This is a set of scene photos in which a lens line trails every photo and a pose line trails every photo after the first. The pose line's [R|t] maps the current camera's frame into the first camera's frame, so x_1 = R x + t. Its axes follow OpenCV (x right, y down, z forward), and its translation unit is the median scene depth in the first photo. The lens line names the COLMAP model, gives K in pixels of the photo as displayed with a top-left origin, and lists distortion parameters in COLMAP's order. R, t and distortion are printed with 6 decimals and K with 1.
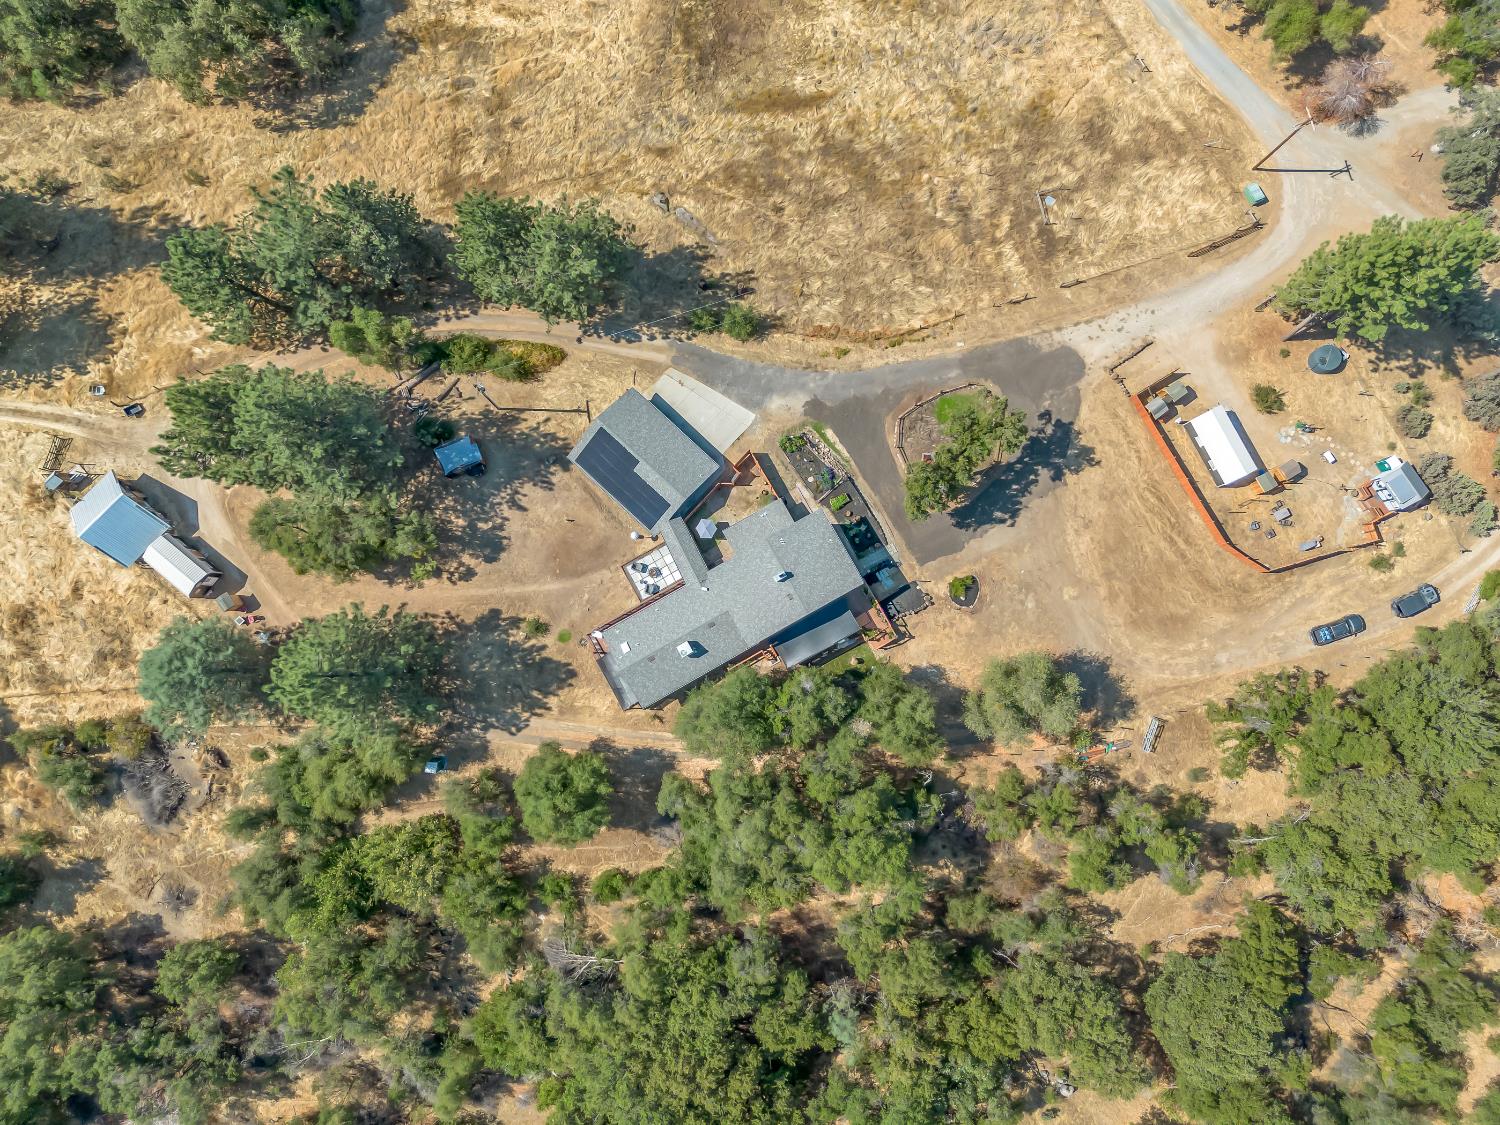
lens RADIAL K [[1035.3, 0, 786.3], [0, 1035.3, 571.9], [0, 0, 1]] dist [-0.001110, 0.007473]
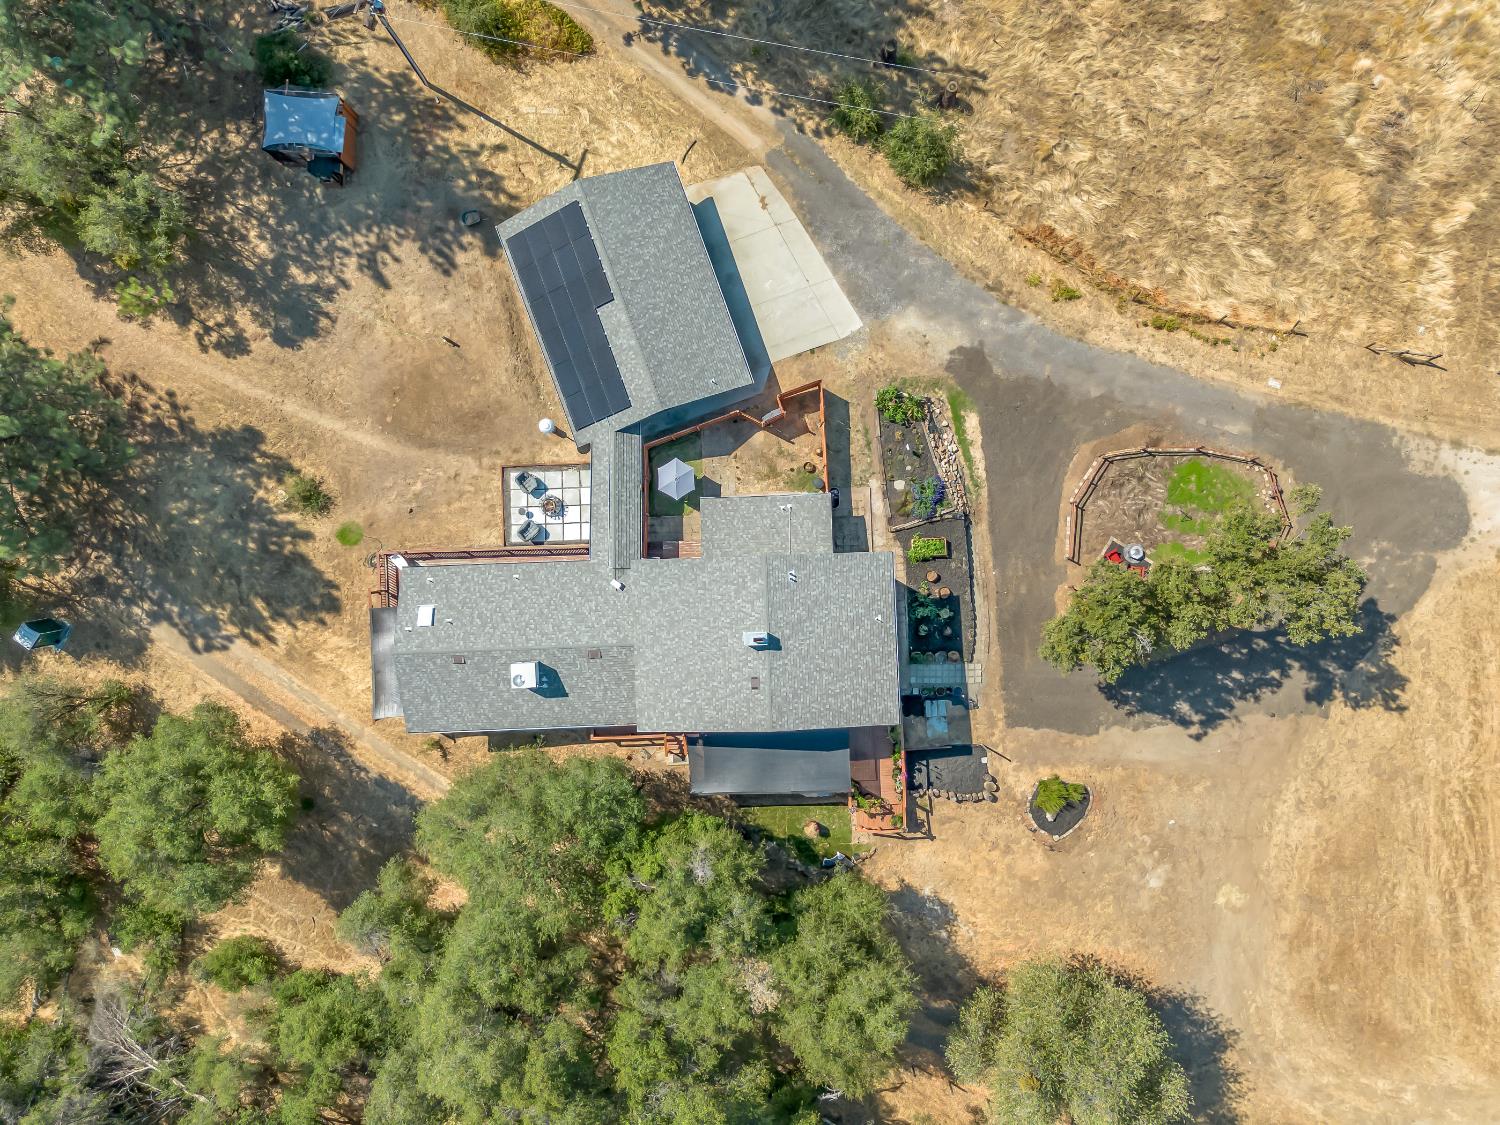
lens RADIAL K [[1035.3, 0, 786.3], [0, 1035.3, 571.9], [0, 0, 1]] dist [-0.001110, 0.007473]
pose [[0.888198, 0.459417, 0.006286, -0.010136], [-0.458659, 0.885759, 0.071148, -0.061394], [0.027118, -0.066077, 0.997446, 0.474608]]
